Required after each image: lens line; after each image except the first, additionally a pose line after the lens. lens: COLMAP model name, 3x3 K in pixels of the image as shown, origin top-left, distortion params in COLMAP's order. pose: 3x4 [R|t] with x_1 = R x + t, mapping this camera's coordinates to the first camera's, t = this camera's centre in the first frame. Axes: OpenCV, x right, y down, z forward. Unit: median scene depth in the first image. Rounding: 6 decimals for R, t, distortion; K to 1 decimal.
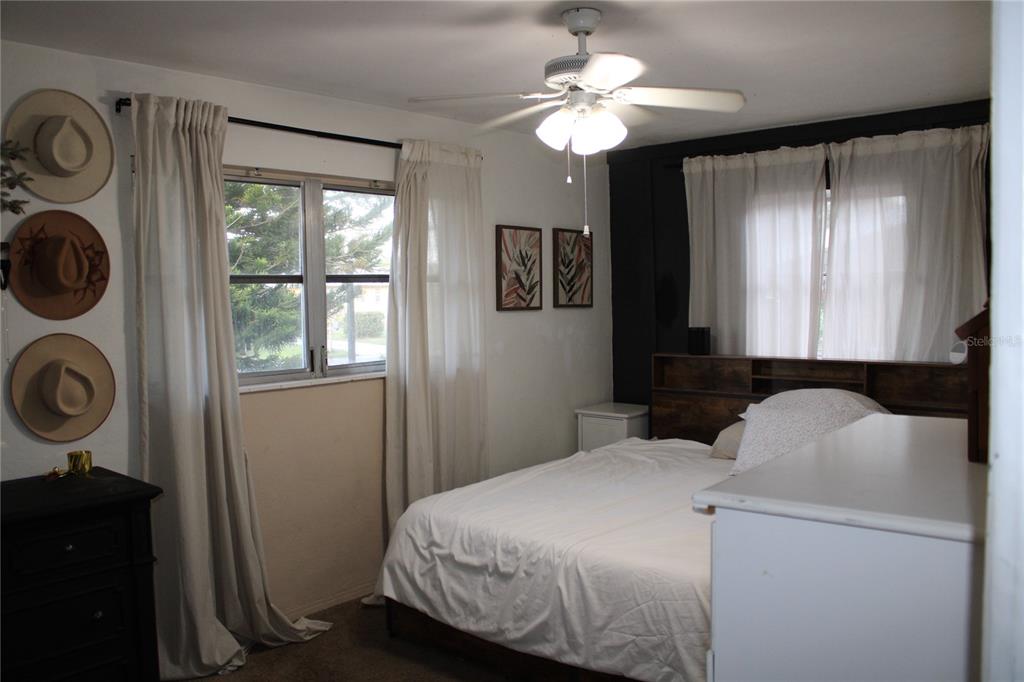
lens RADIAL K [[849.2, 0, 512.0], [0, 849.2, 341.0], [0, 0, 1]] dist [-0.166254, 0.162084]
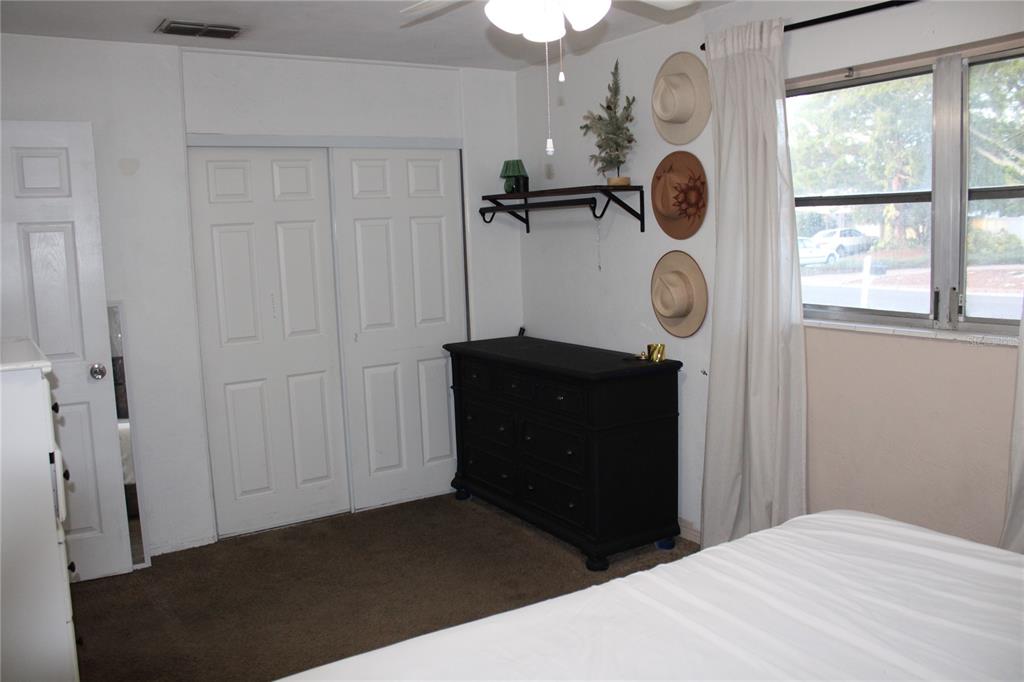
lens RADIAL K [[849.2, 0, 512.0], [0, 849.2, 341.0], [0, 0, 1]] dist [-0.166254, 0.162084]
pose [[-0.273470, 0.156375, -0.949084, 0.495602], [-0.013902, 0.985951, 0.166455, -0.054438], [0.961780, 0.058715, -0.267454, 0.725776]]
